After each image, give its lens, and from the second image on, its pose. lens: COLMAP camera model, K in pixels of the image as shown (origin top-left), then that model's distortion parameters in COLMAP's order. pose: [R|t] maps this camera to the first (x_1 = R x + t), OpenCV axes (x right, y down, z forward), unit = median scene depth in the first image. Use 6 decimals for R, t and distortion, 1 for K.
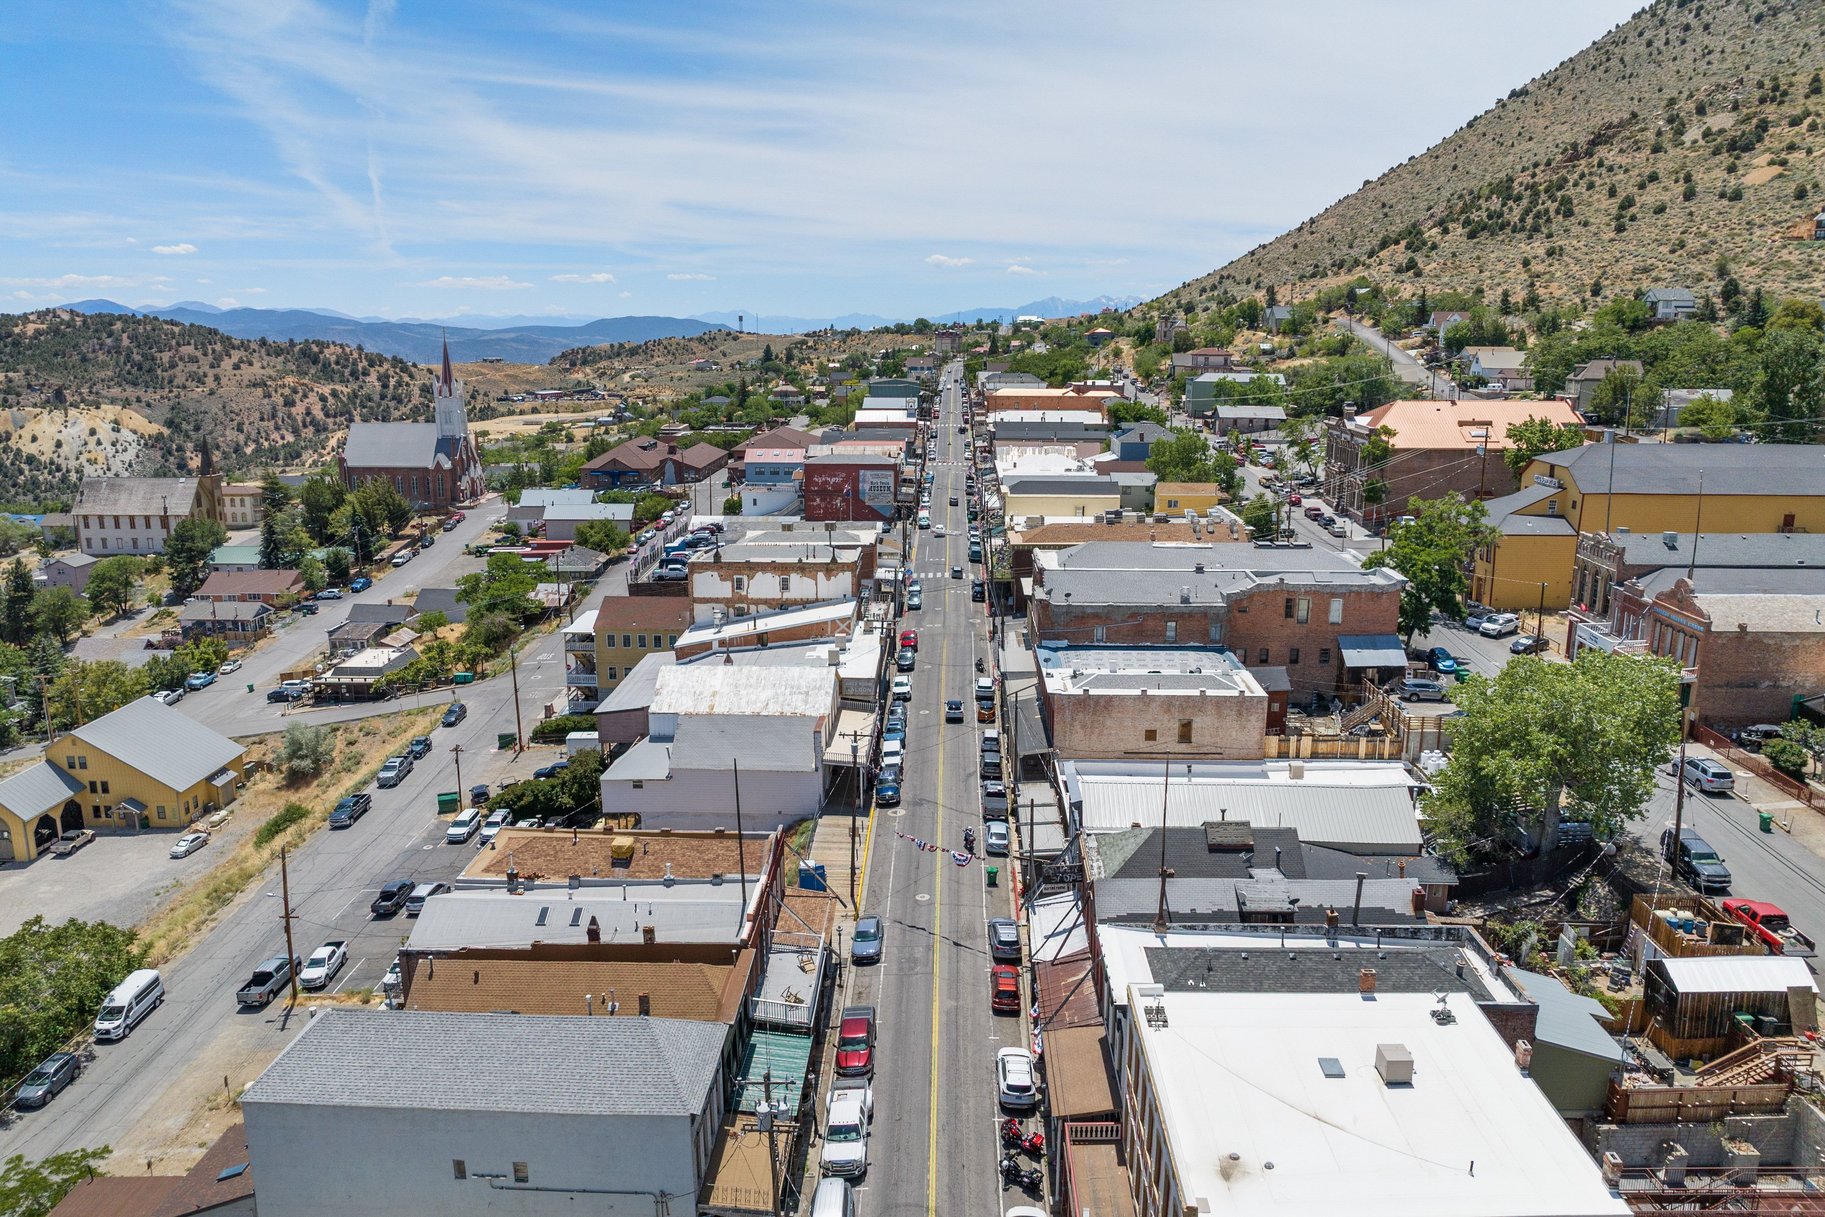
lens RADIAL K [[1283.5, 0, 907.1], [0, 1283.5, 606.4], [0, 0, 1]] dist [-0.048987, 0.017701]
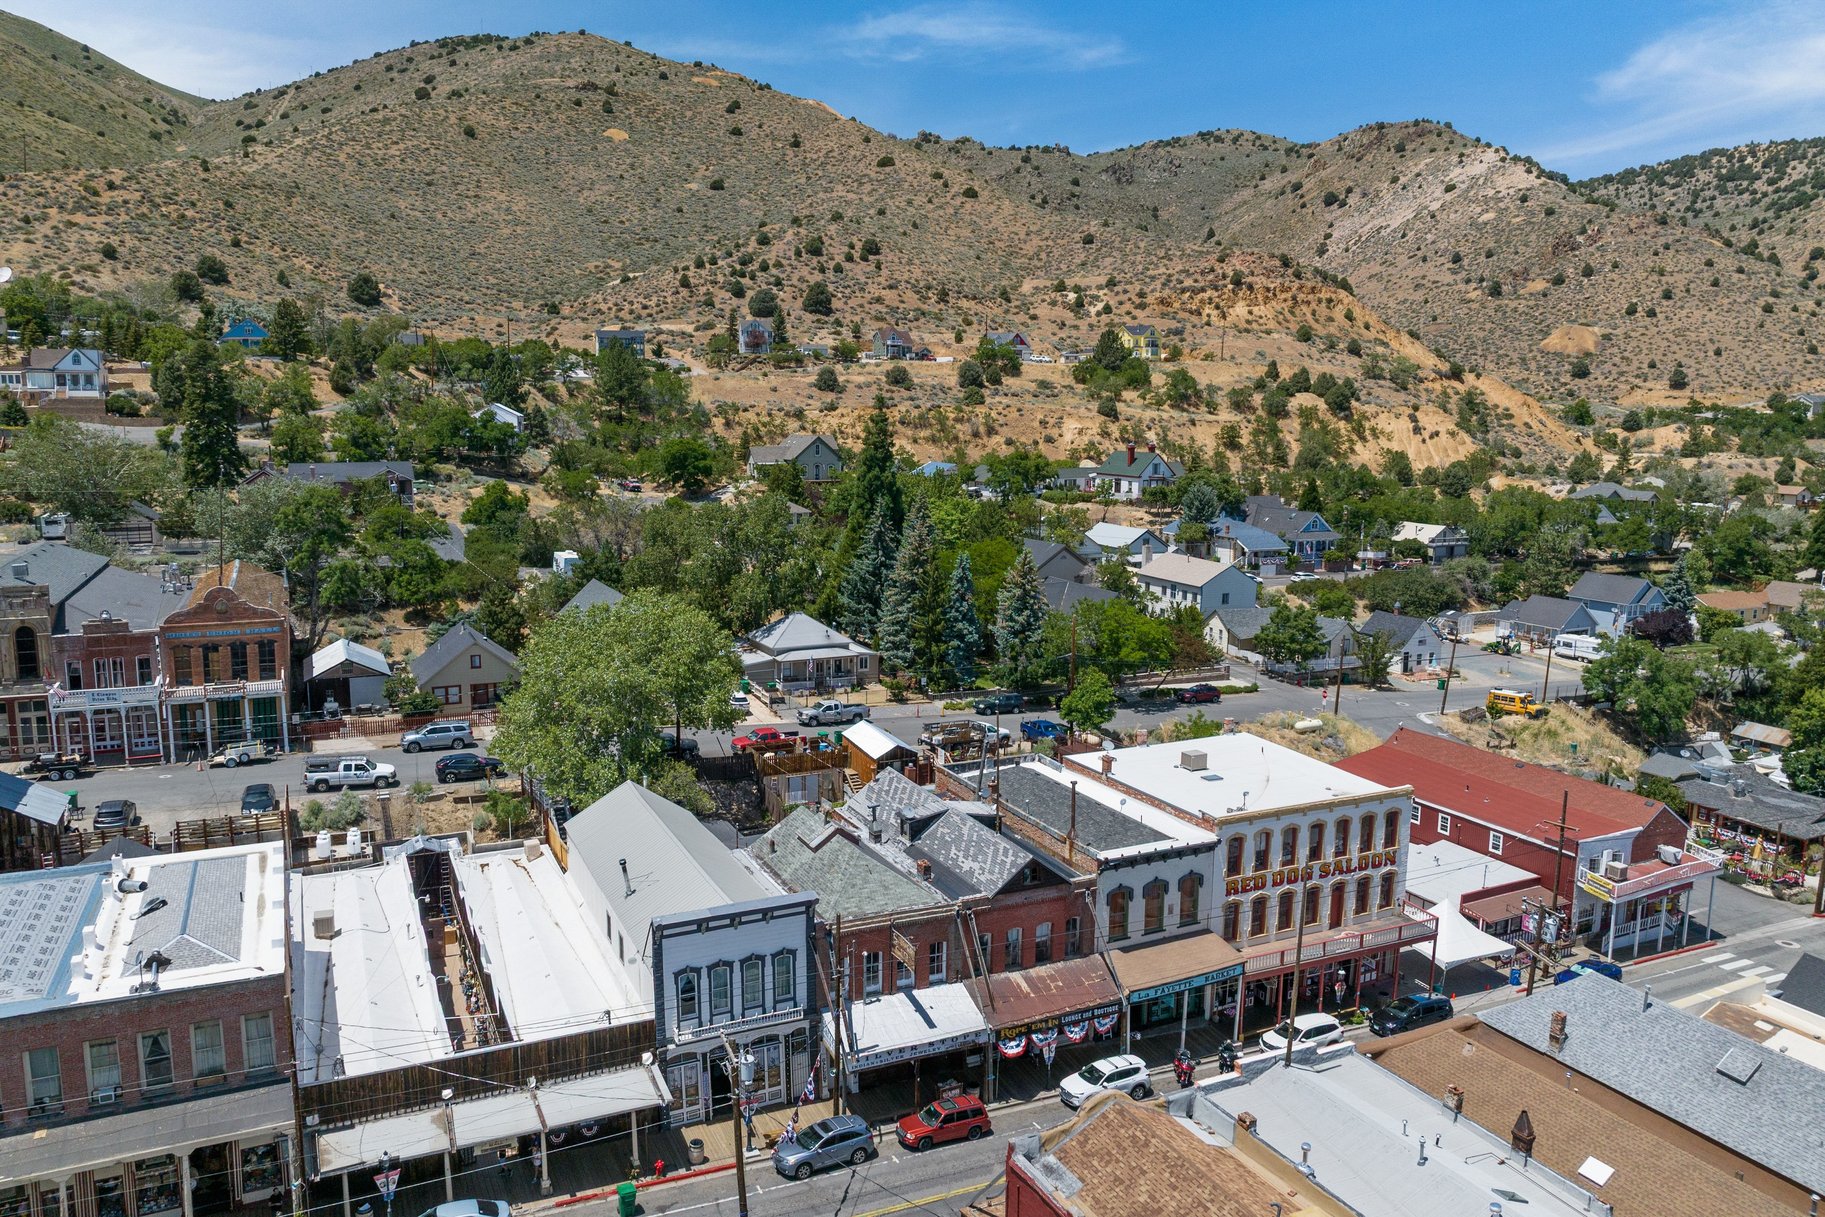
lens RADIAL K [[1283.5, 0, 910.3], [0, 1283.5, 605.1], [0, 0, 1]] dist [-0.048987, 0.017701]
pose [[-0.469355, -0.136298, 0.872427, -0.120866], [0.185075, 0.950885, 0.248124, -0.042427], [-0.863396, 0.277922, -0.421077, 0.283795]]
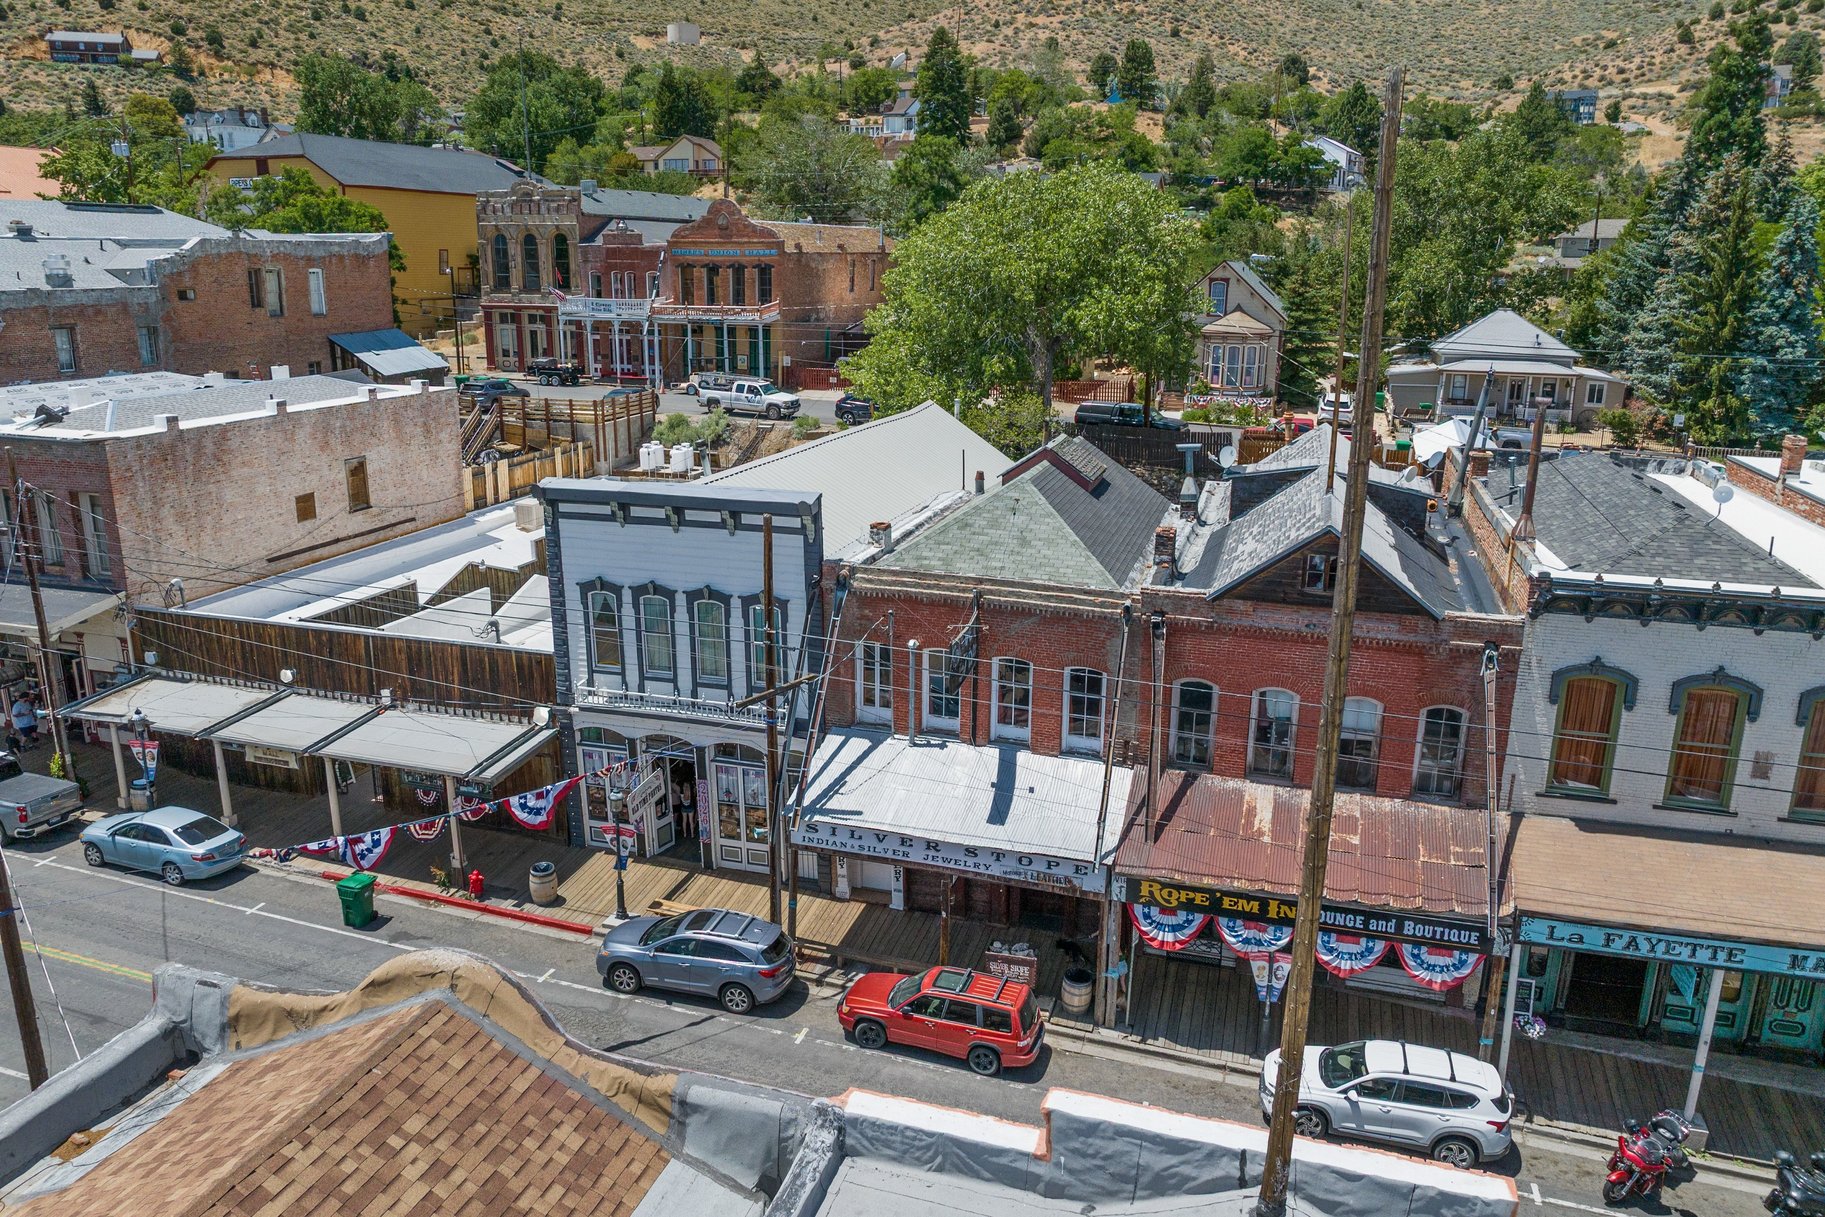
lens RADIAL K [[1283.5, 0, 911.5], [0, 1283.5, 605.8], [0, 0, 1]] dist [-0.048987, 0.017701]
pose [[0.259215, -0.249185, 0.933121, -0.051882], [0.203174, 0.958594, 0.199546, 0.026272], [-0.944207, 0.137860, 0.299110, 0.201094]]
